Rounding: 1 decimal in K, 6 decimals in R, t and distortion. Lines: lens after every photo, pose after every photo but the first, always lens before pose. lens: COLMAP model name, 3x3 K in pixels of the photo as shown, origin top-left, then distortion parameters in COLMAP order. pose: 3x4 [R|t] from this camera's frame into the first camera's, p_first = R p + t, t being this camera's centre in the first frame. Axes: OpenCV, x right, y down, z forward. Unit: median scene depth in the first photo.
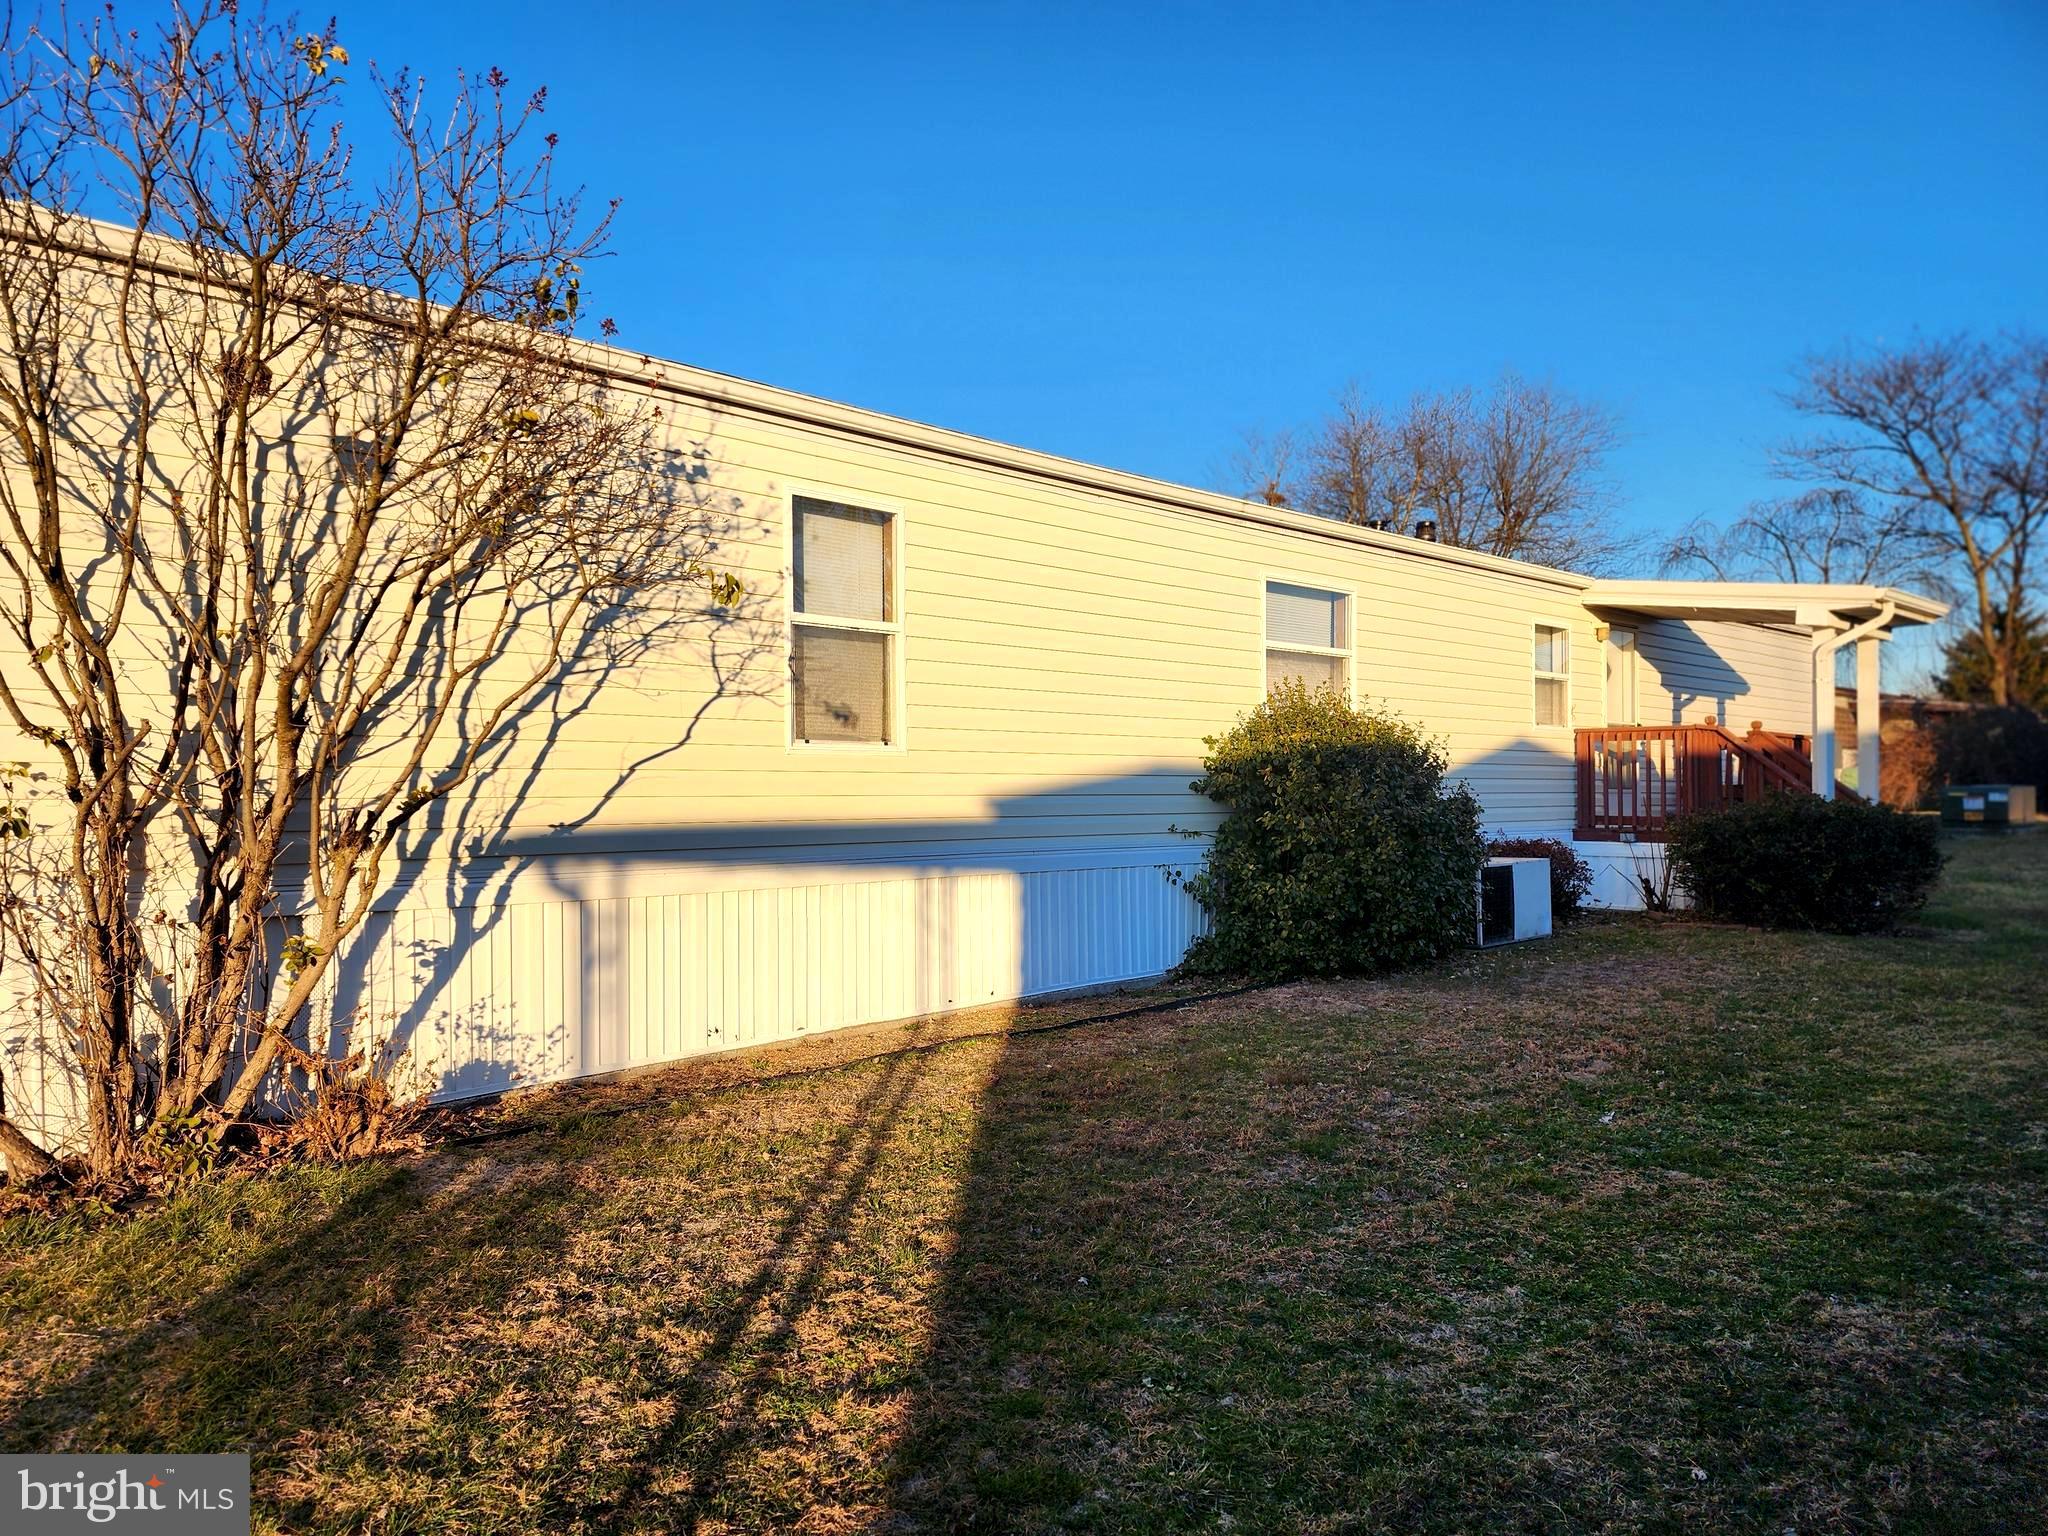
lens RADIAL K [[1345.9, 0, 1024.0], [0, 1345.9, 768.0], [0, 0, 1]] dist [0.085931, -0.075332]
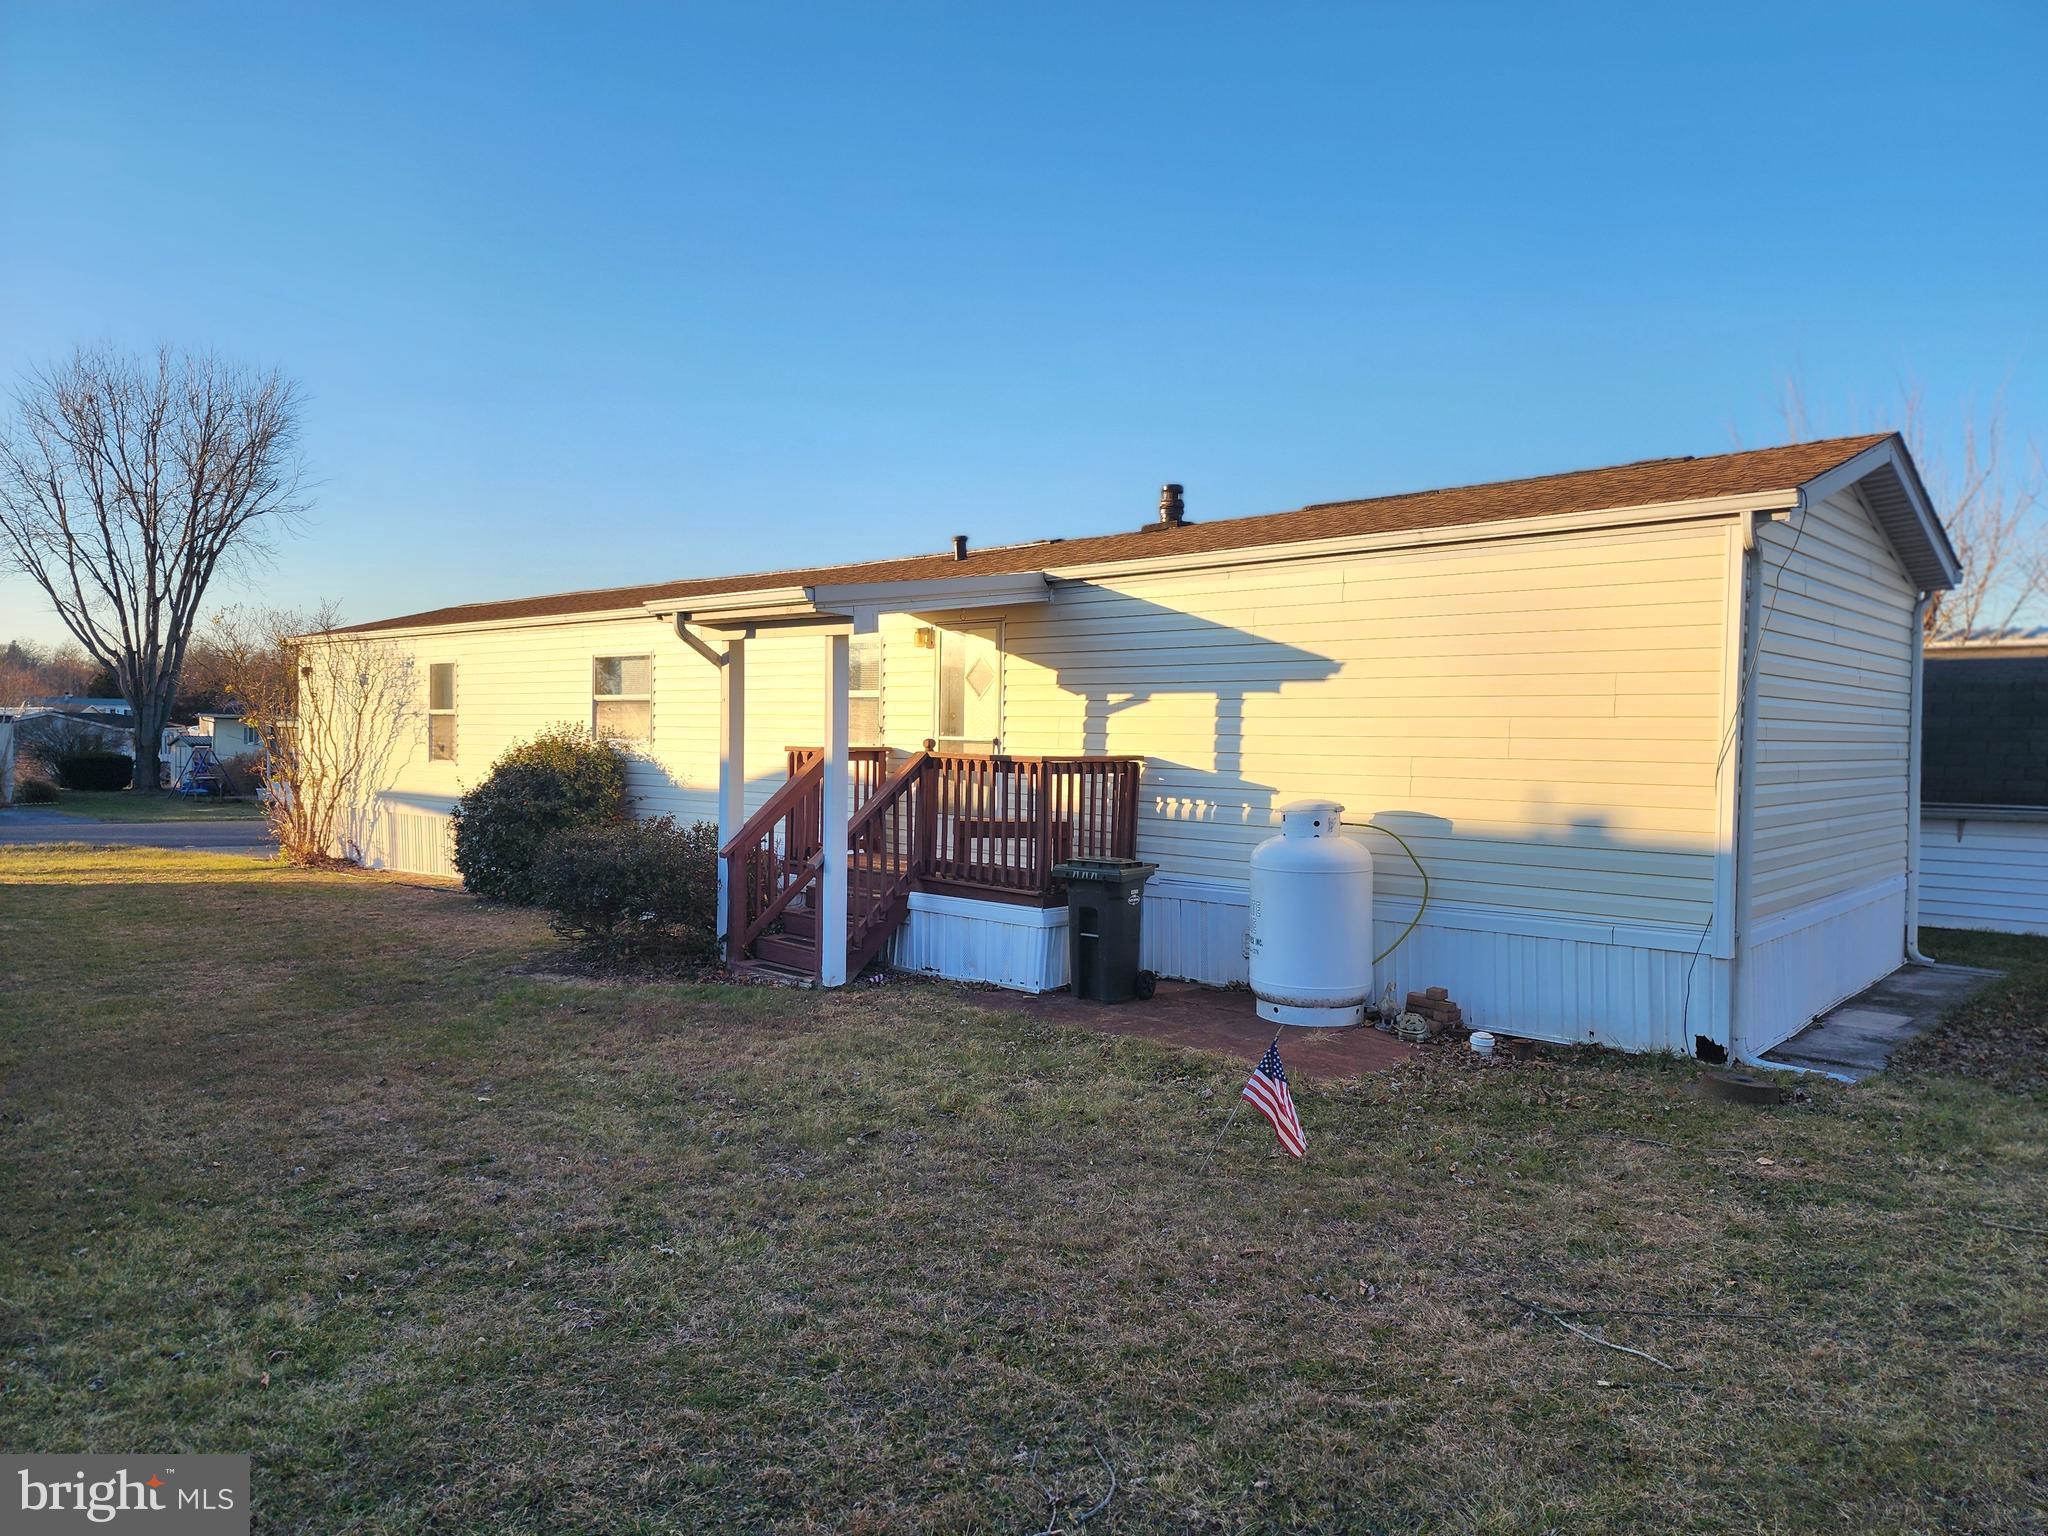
lens RADIAL K [[1345.9, 0, 1024.0], [0, 1345.9, 768.0], [0, 0, 1]] dist [0.085931, -0.075332]
pose [[0.023641, 0.030994, -0.999240, 1.167193], [0.003004, 0.999513, 0.031074, -0.040992], [0.999716, -0.003736, 0.023537, 0.978309]]
